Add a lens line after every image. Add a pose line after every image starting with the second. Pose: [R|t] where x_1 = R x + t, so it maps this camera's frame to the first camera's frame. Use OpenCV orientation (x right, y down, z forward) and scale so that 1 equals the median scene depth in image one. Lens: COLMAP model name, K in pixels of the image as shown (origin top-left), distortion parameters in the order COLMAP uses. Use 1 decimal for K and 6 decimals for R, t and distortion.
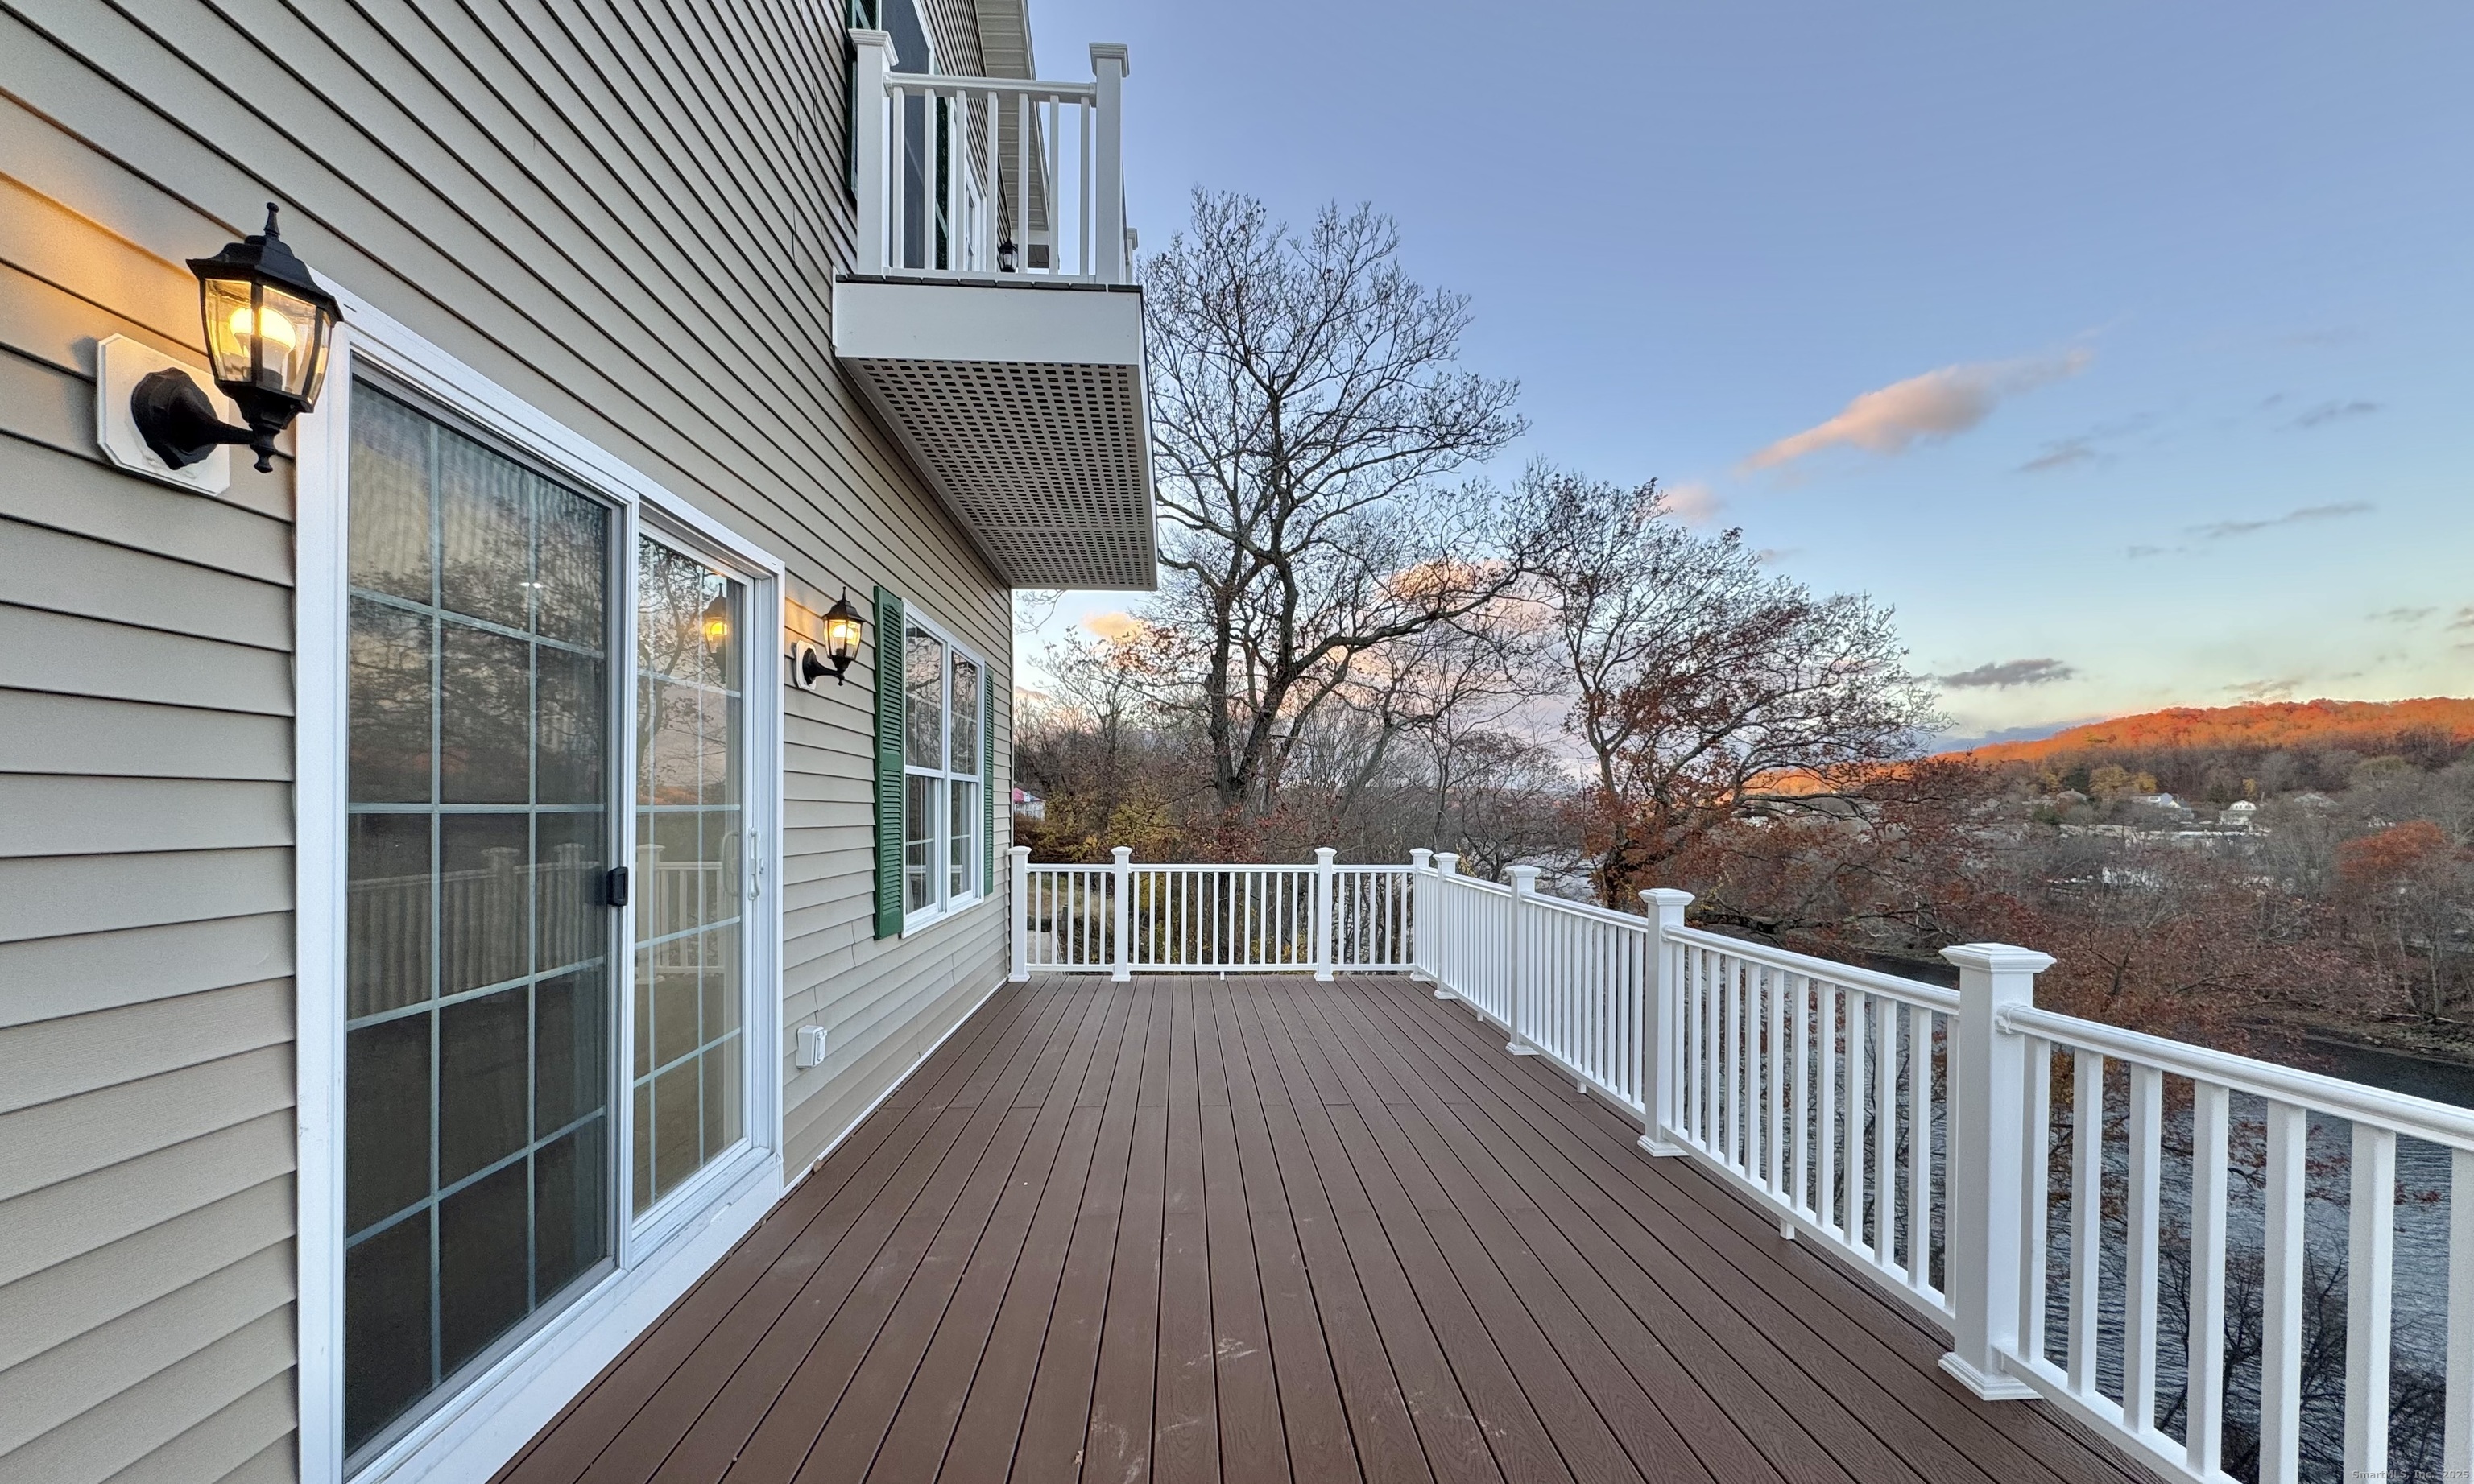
lens RADIAL K [[984.8, 0, 1245.2], [0, 984.8, 811.9], [0, 0, 1]] dist [-0.002877, 0.000452]
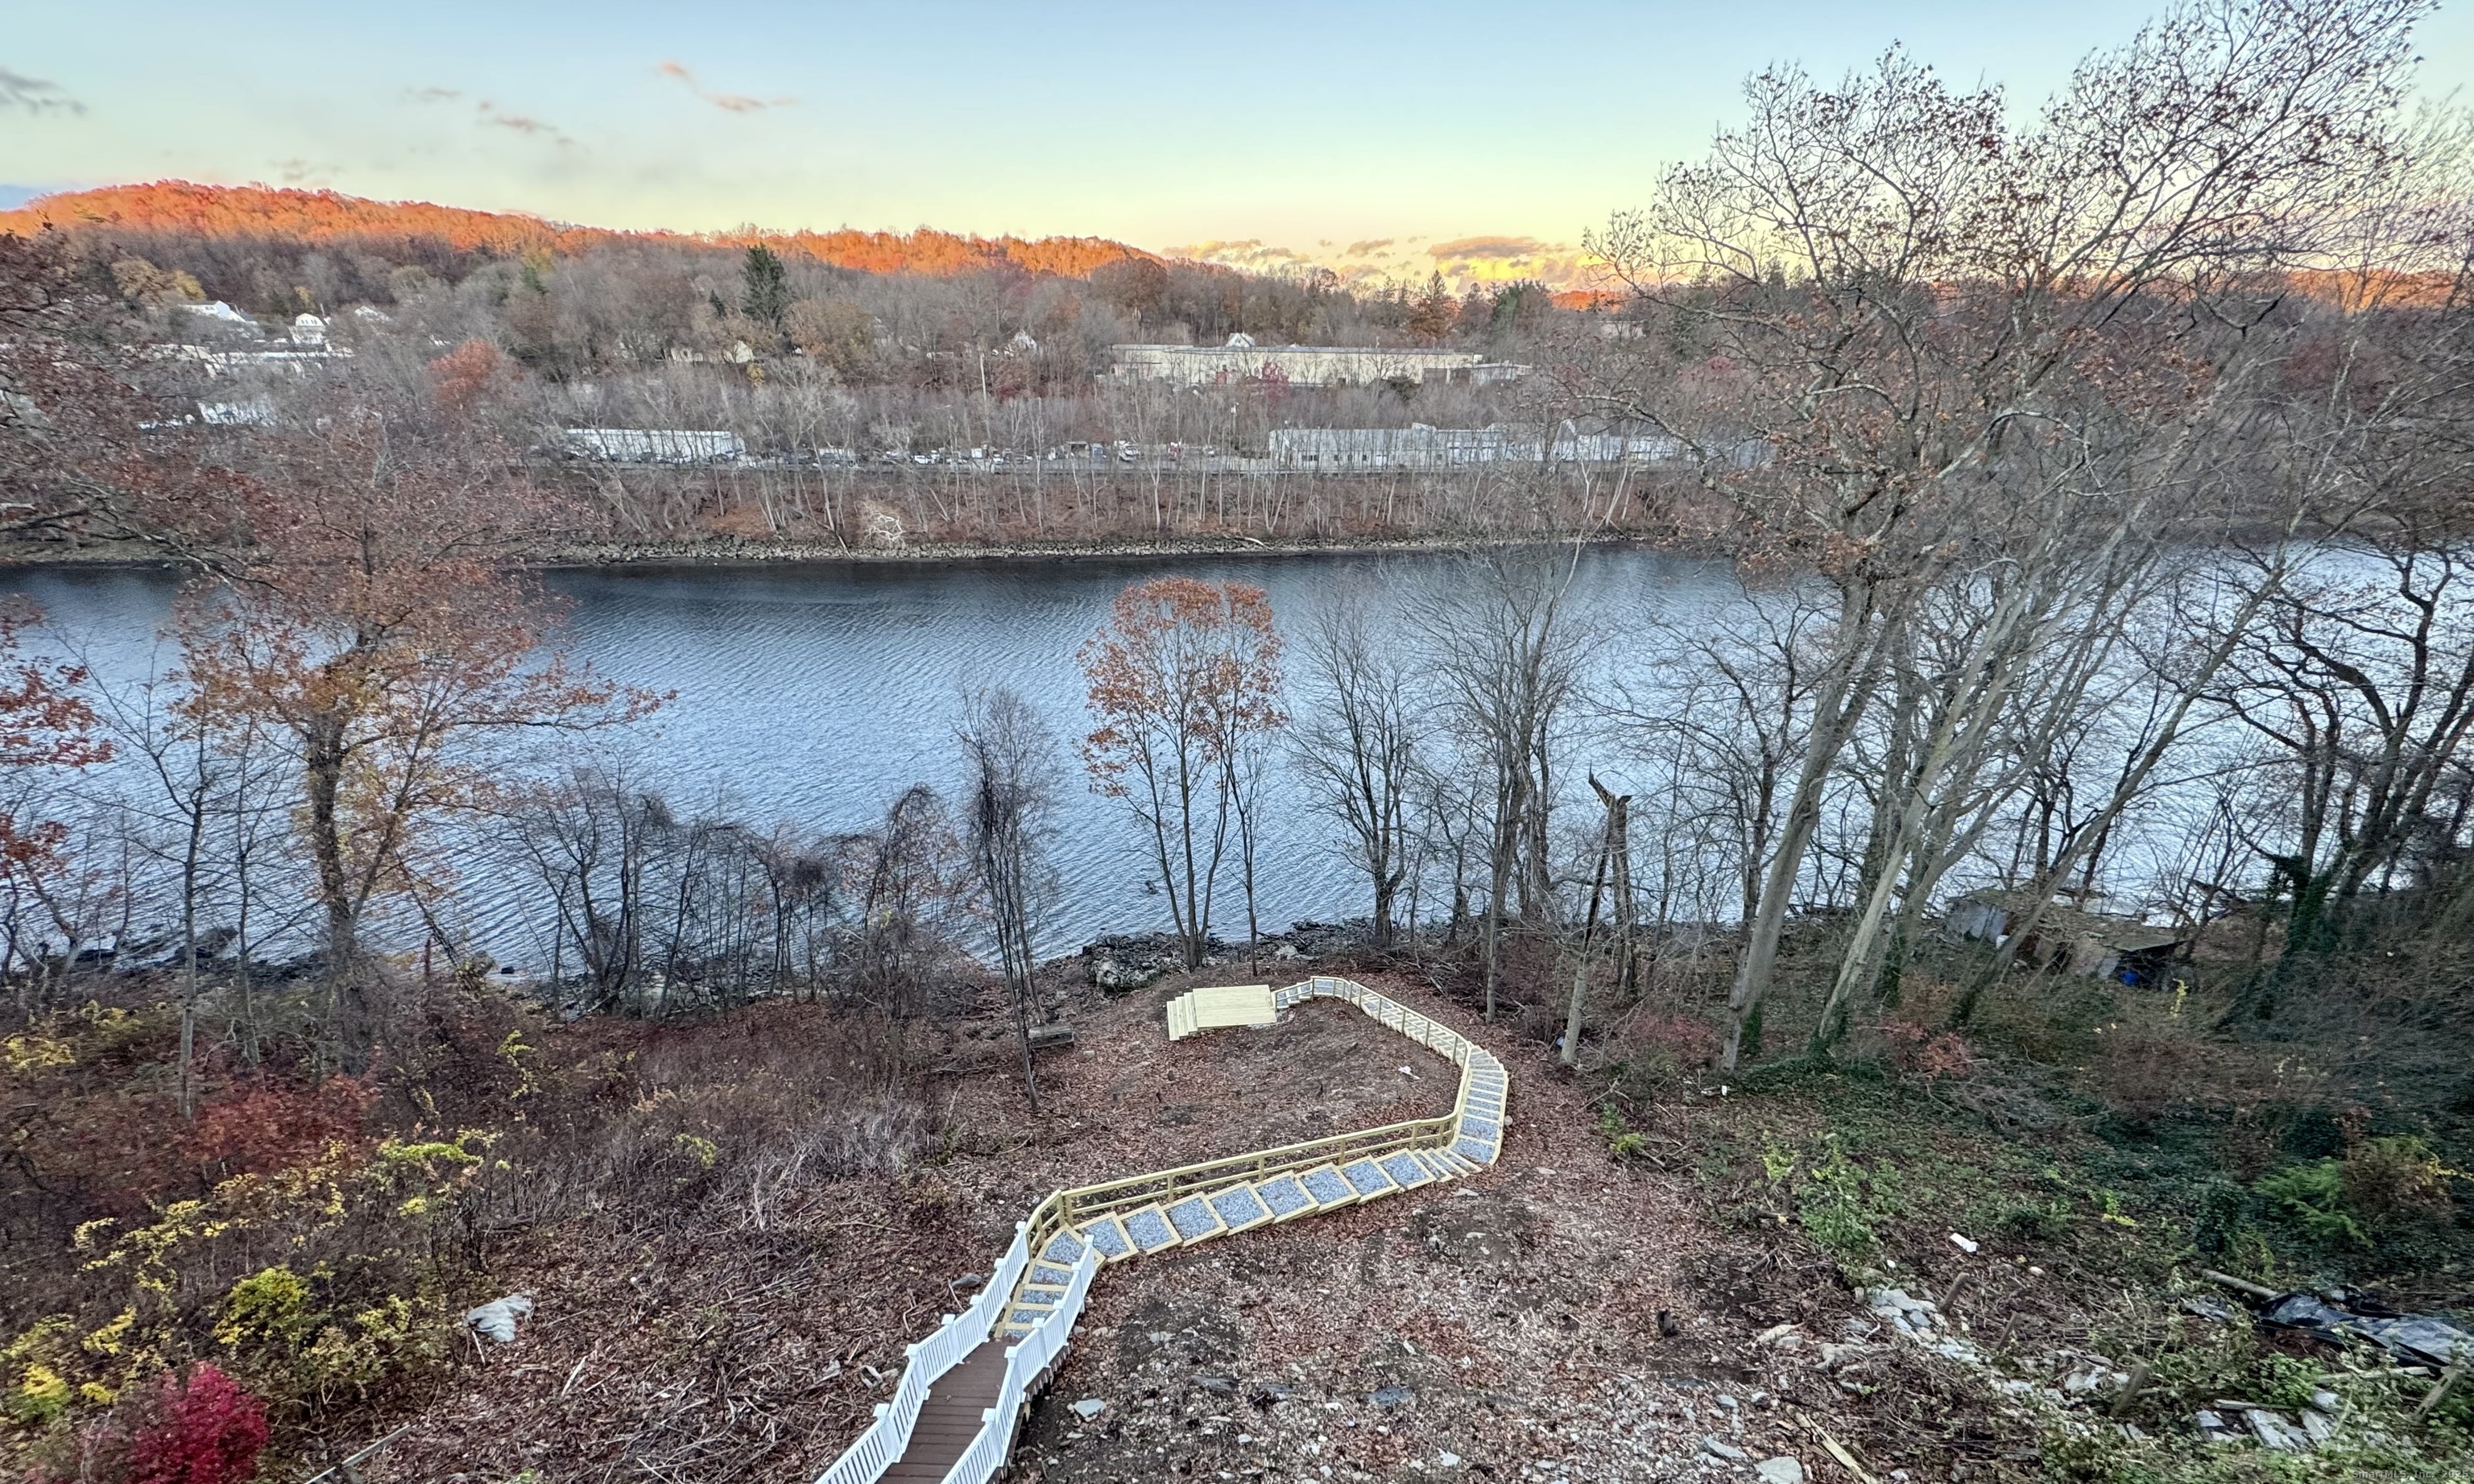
lens RADIAL K [[984.8, 0, 1240.2], [0, 984.8, 923.0], [0, 0, 1]] dist [-0.002877, 0.000452]
pose [[0.093389, -0.508070, 0.856238, 0.051457], [-0.011039, 0.859415, 0.511159, -0.003315], [-0.995568, -0.057189, 0.074651, 0.163801]]
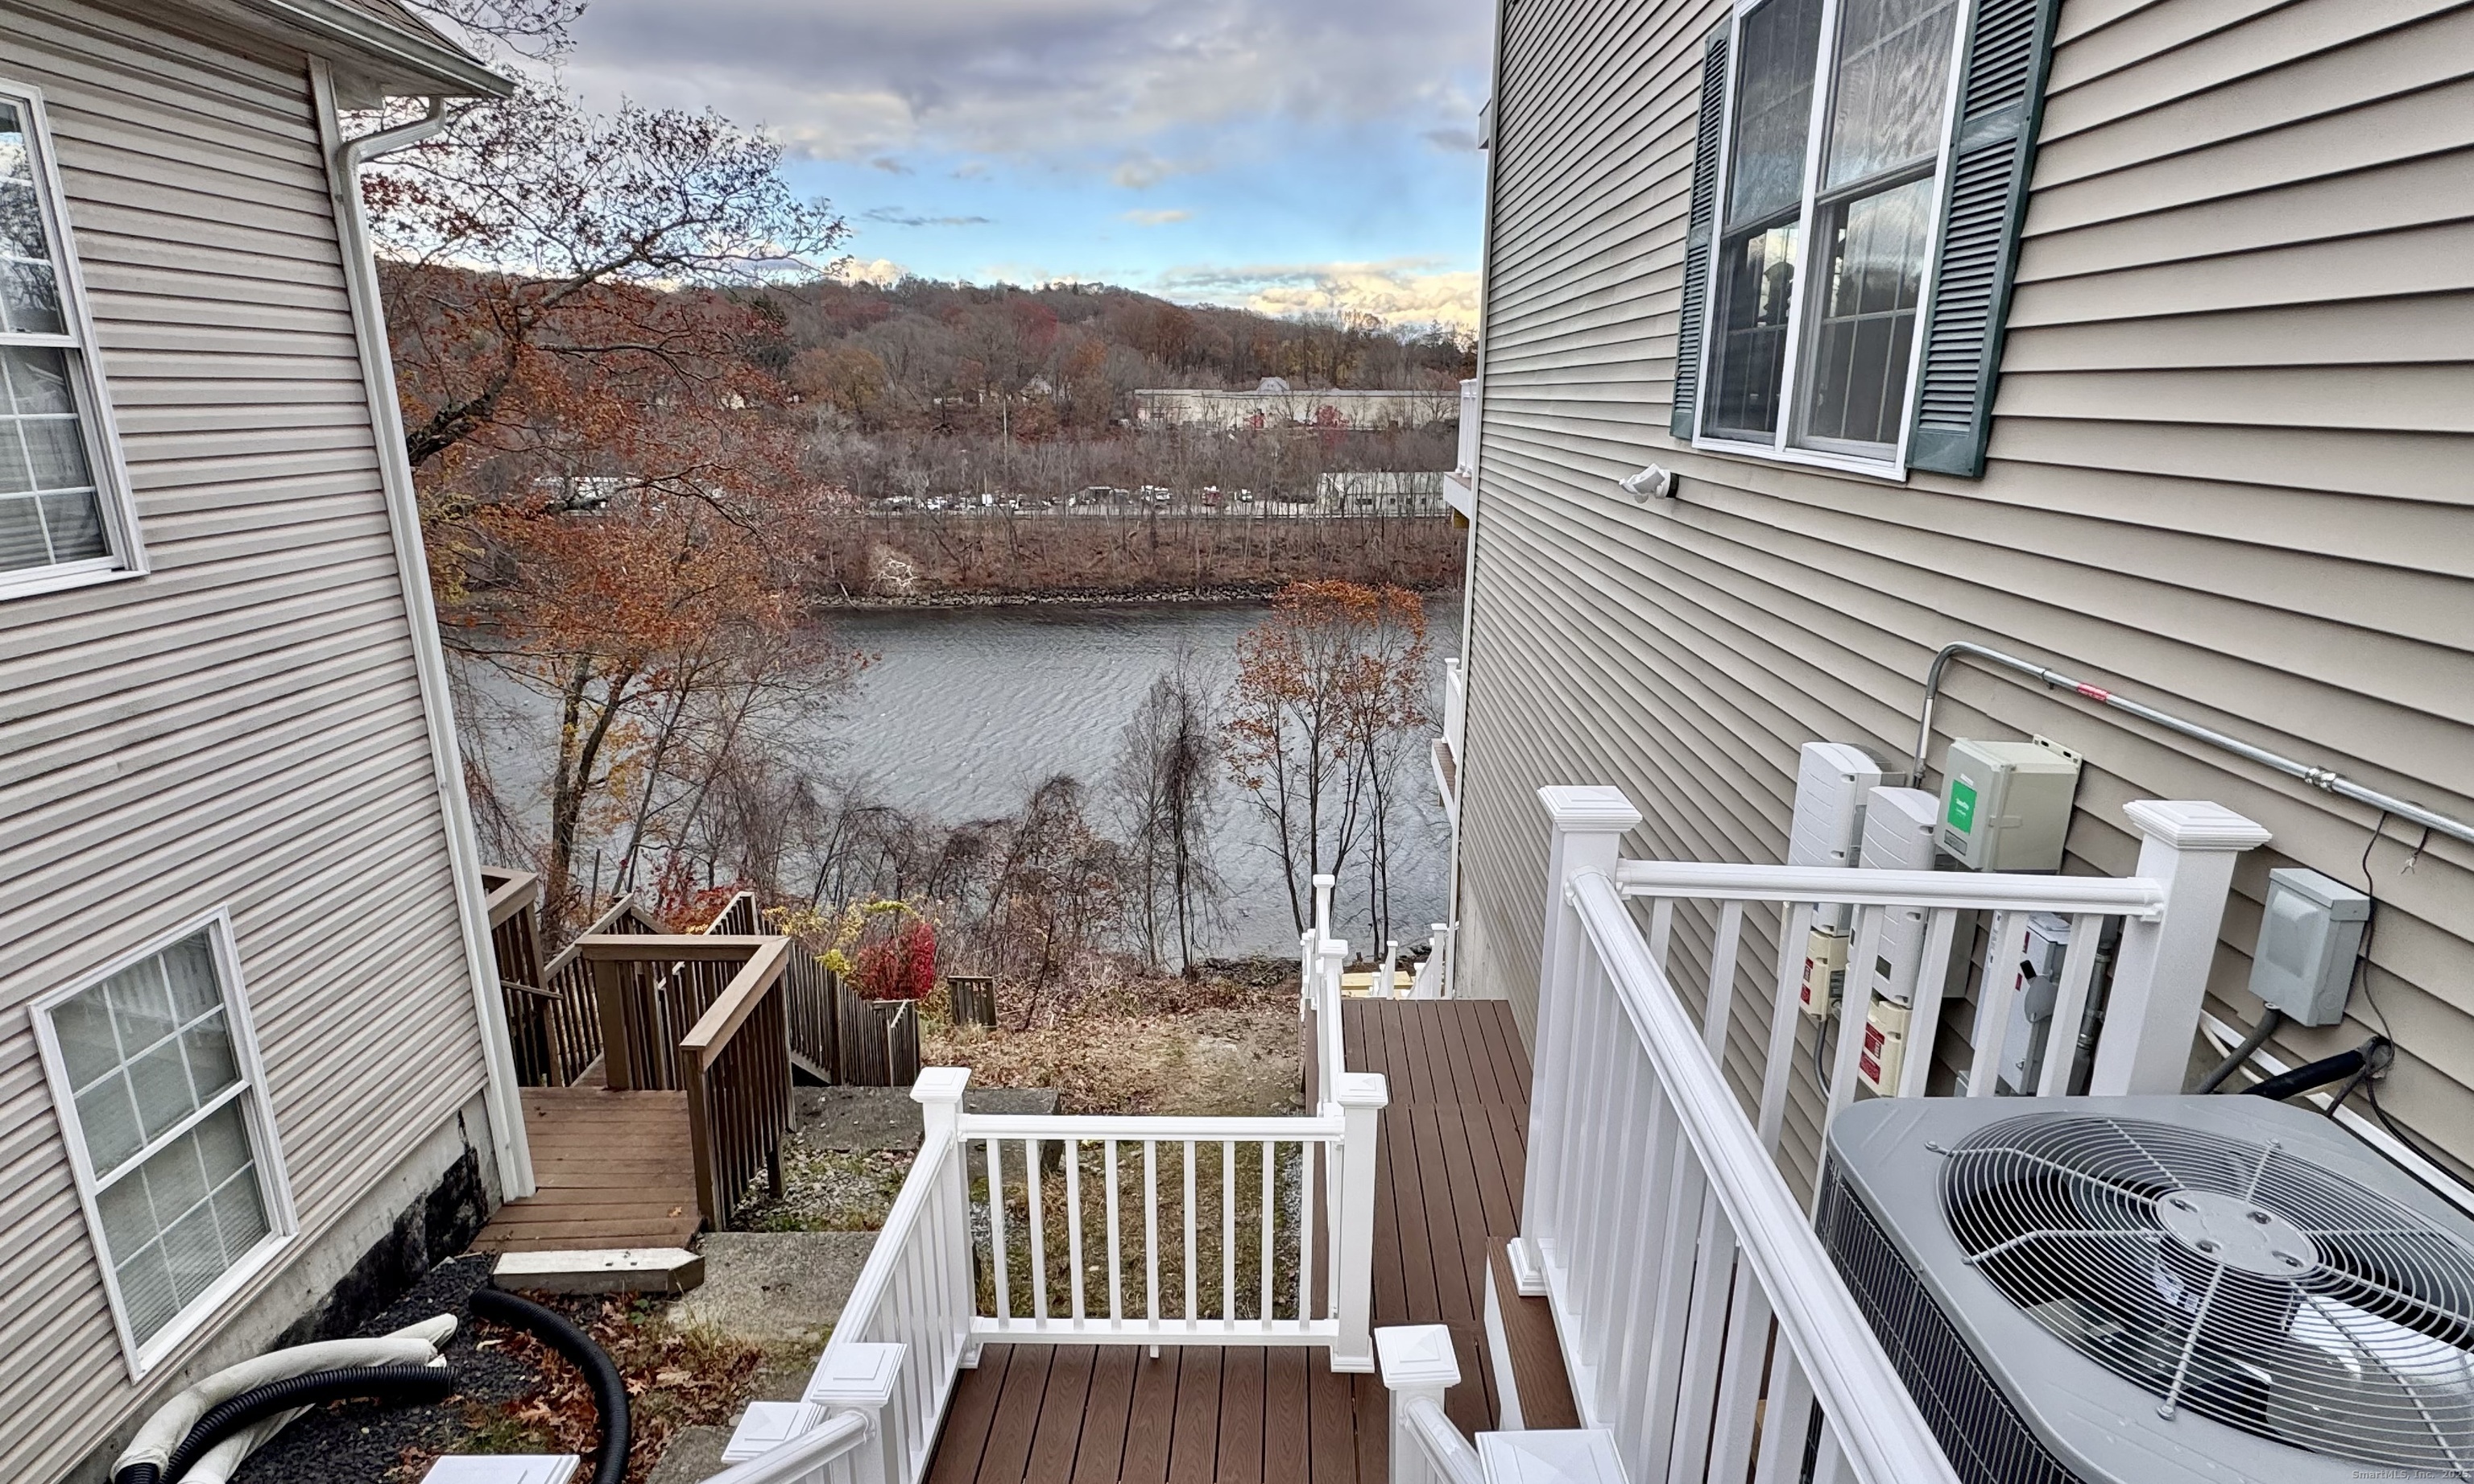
lens RADIAL K [[1277.8, 0, 1237.1], [0, 1277.8, 759.6], [0, 0, 1]] dist [-0.007648, 0.003867]
pose [[0.106630, -0.280245, 0.953988, -0.474495], [-0.003735, 0.959338, 0.282234, 0.013438], [-0.994292, -0.033658, 0.101247, 0.306775]]
